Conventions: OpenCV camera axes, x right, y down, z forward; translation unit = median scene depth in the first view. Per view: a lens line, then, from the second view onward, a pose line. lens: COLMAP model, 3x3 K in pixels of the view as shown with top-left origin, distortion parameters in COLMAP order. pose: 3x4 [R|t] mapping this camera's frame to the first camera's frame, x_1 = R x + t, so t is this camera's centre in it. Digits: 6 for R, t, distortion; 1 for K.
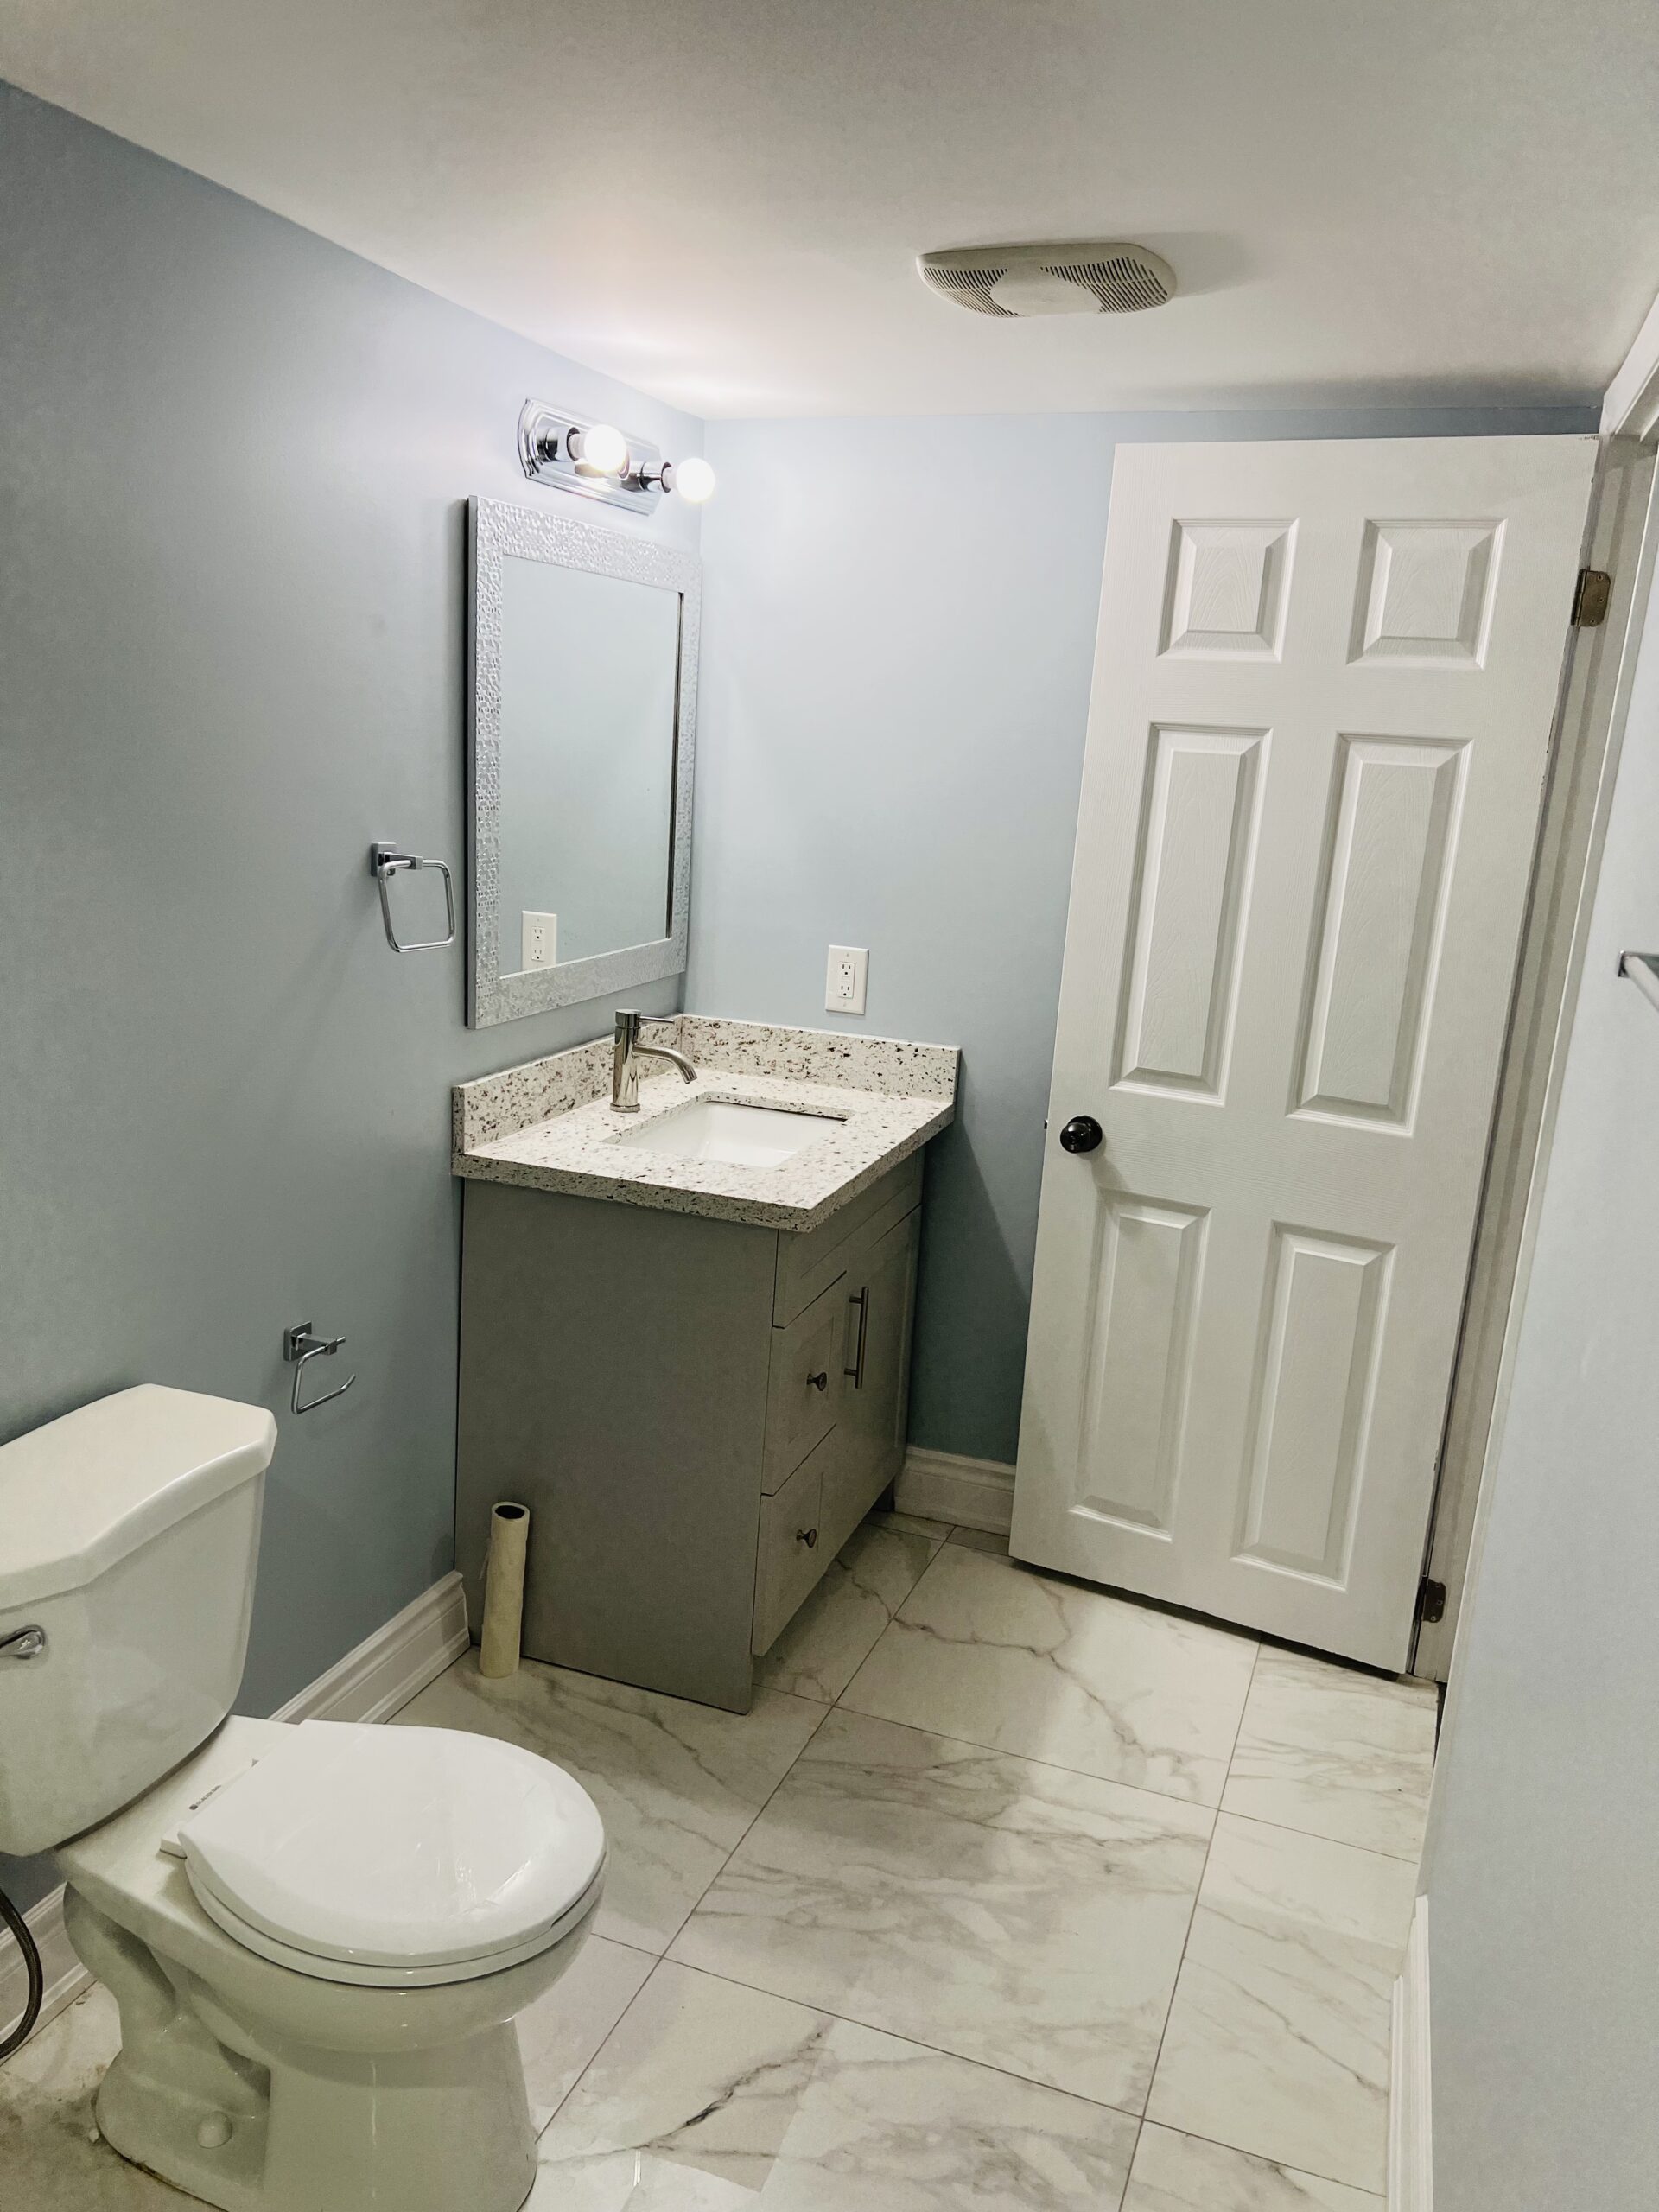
lens RADIAL K [[1654.3, 0, 832.2], [0, 1654.3, 1118.8], [0, 0, 1]] dist [0.054635, -0.067647]
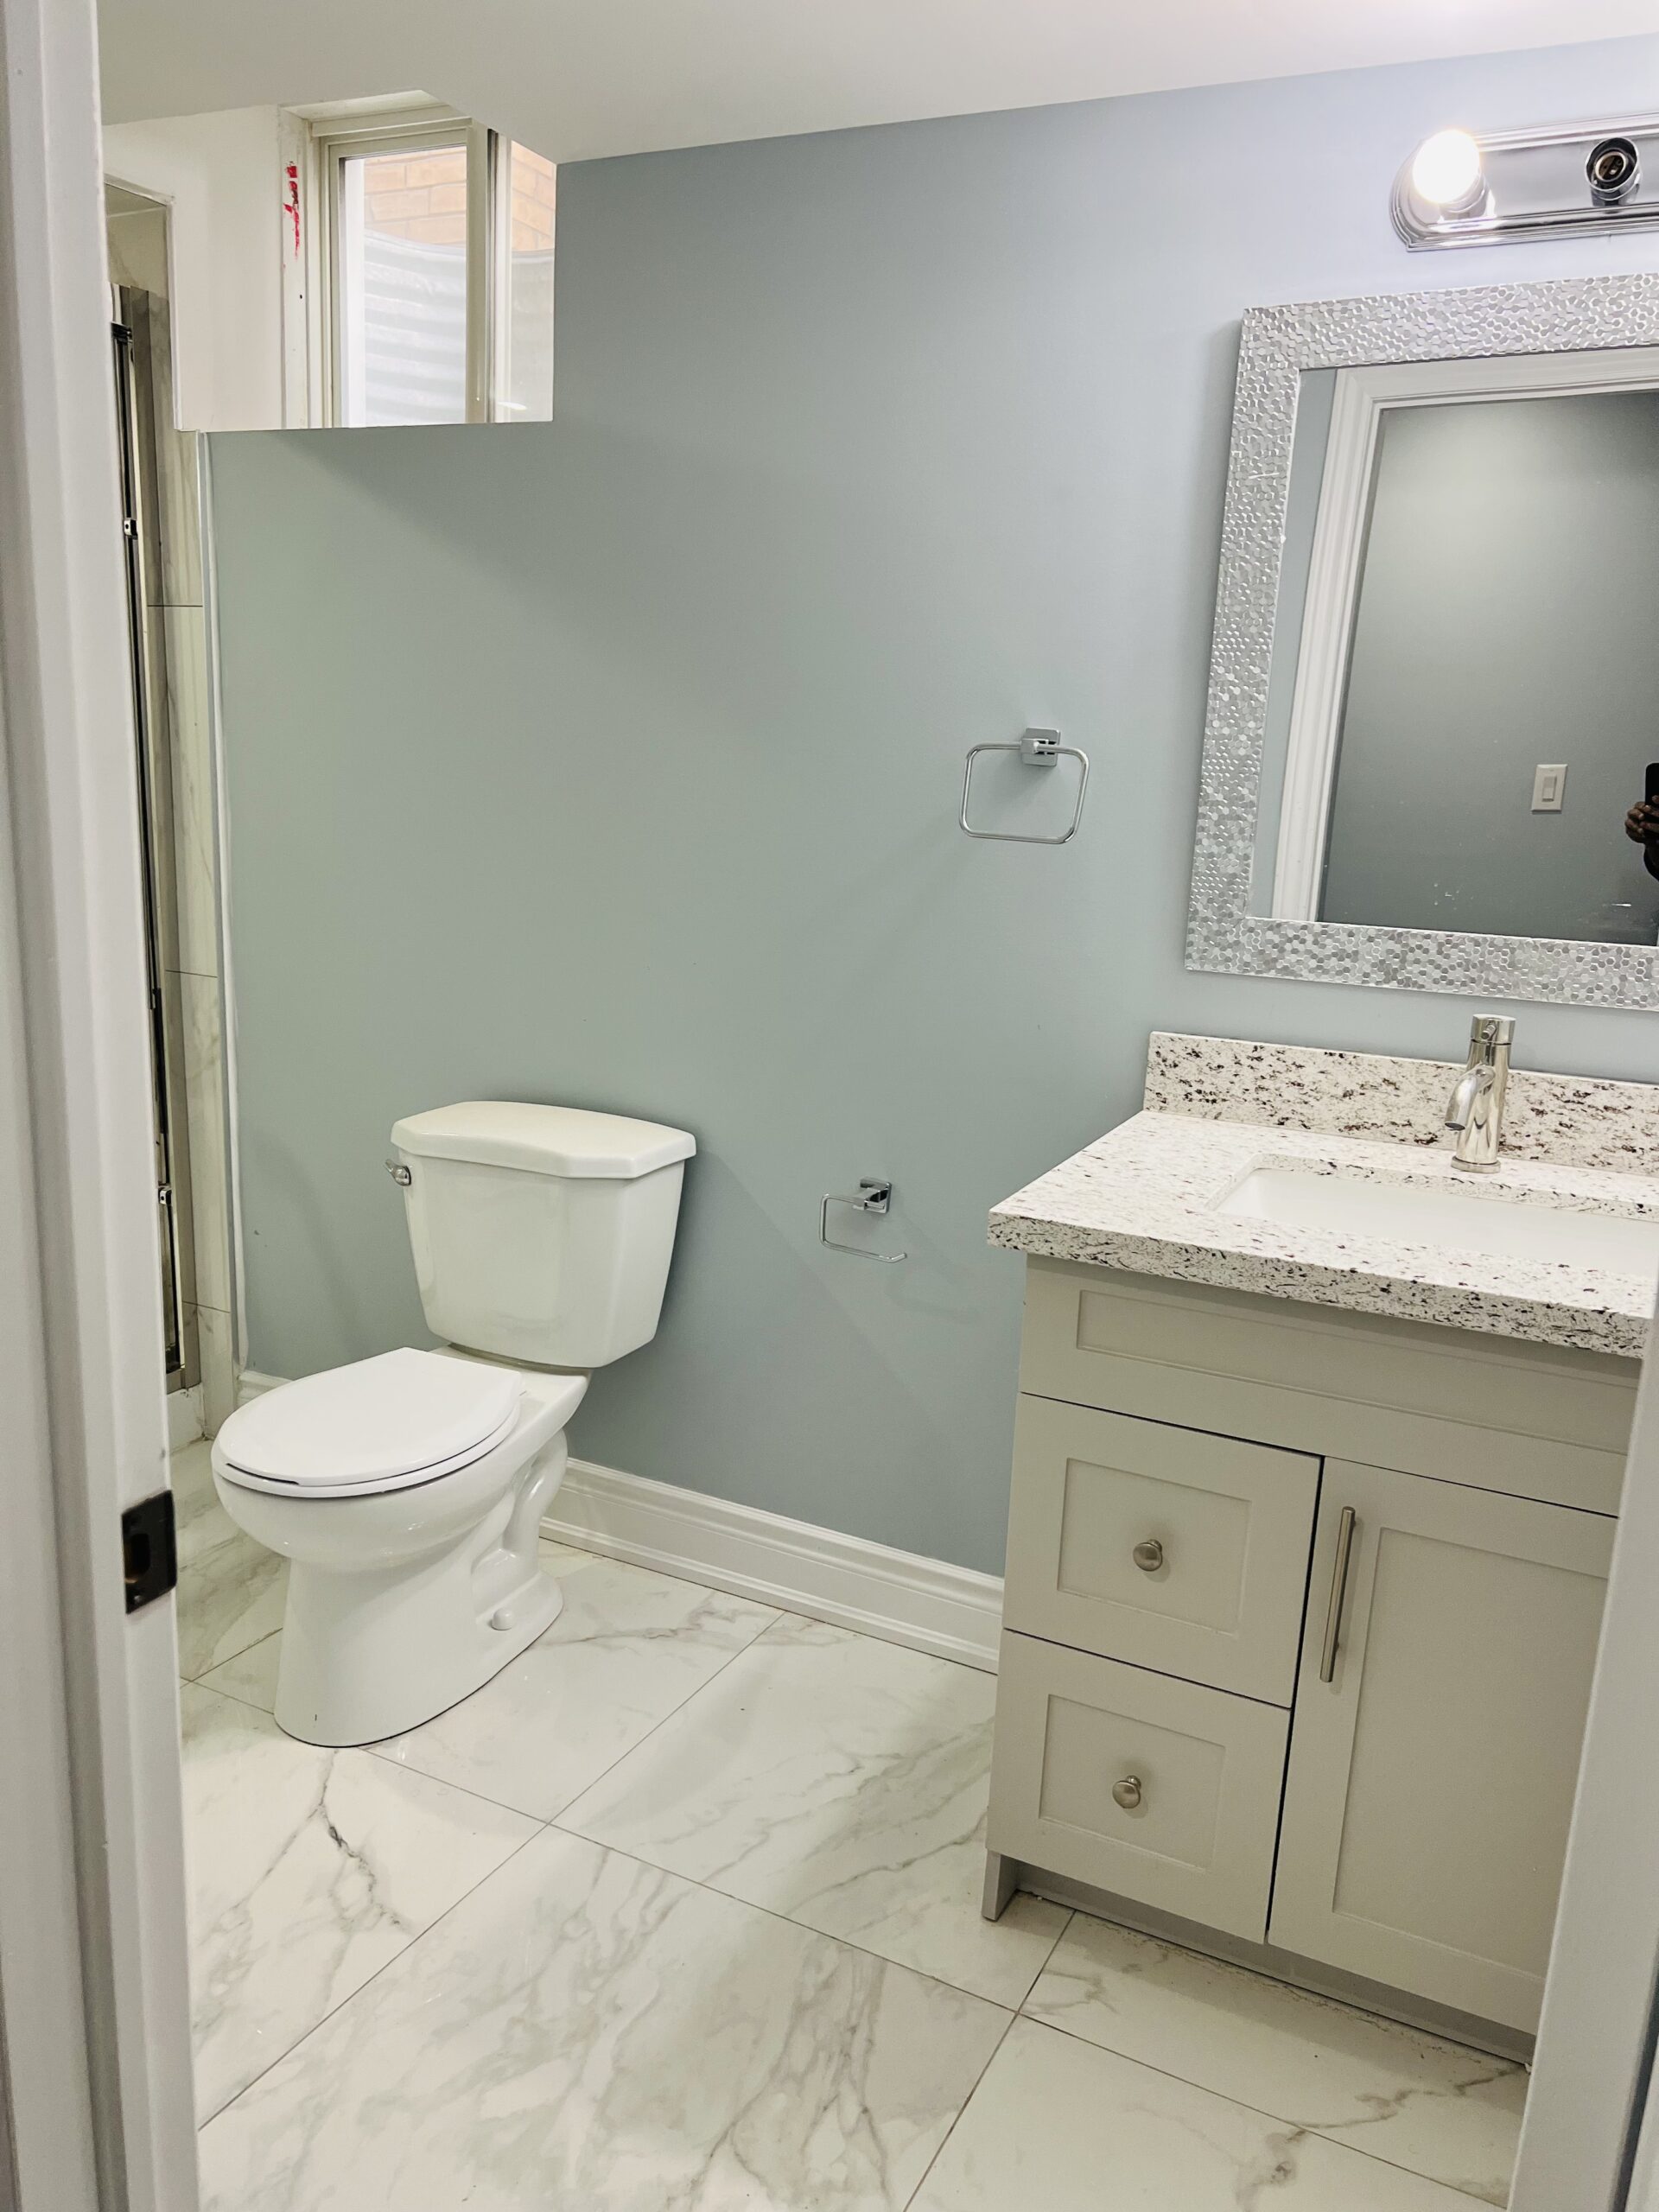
lens RADIAL K [[1654.3, 0, 814.4], [0, 1654.3, 1119.9], [0, 0, 1]] dist [0.054635, -0.067647]
pose [[-0.122234, 0.152585, -0.980702, 0.639075], [-0.270256, 0.945657, 0.180816, -0.083981], [0.954998, 0.287143, -0.074354, 0.919085]]
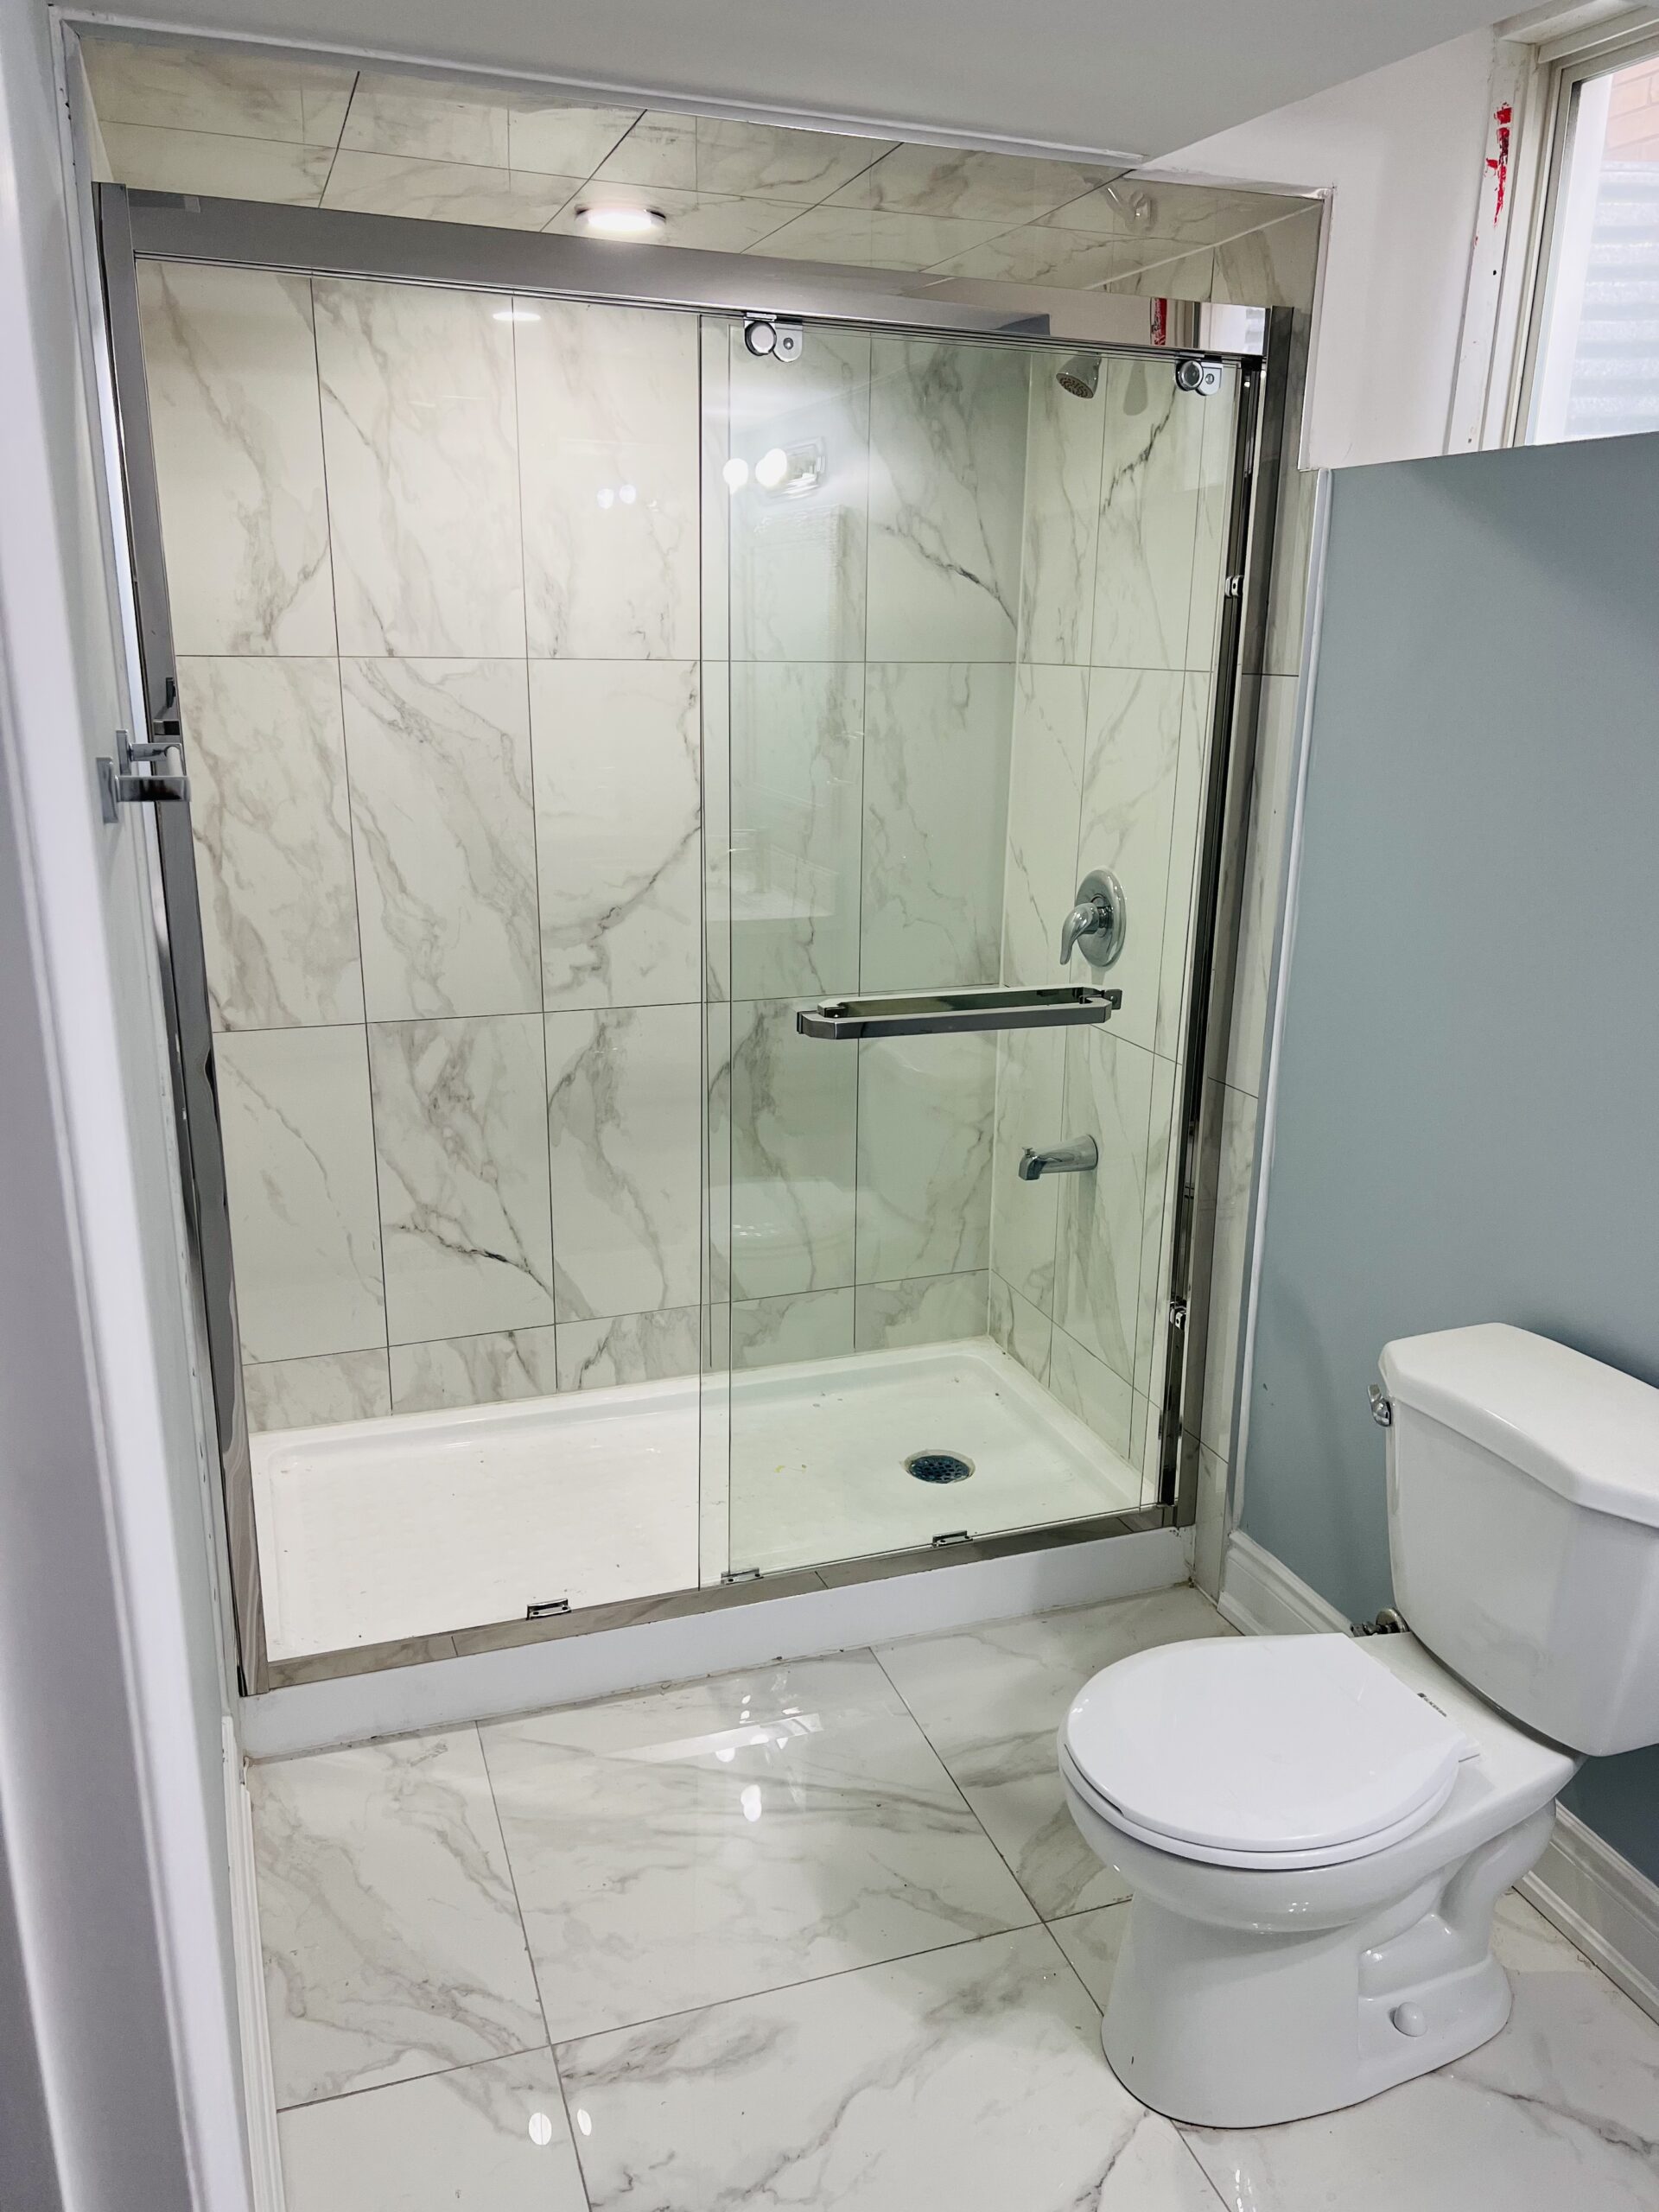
lens RADIAL K [[1654.3, 0, 833.0], [0, 1654.3, 1123.4], [0, 0, 1]] dist [0.054635, -0.067647]
pose [[-0.759895, 0.109940, -0.640682, 0.389878], [-0.206863, 0.893459, 0.398671, -0.187343], [0.616253, 0.435481, -0.656193, 0.915754]]
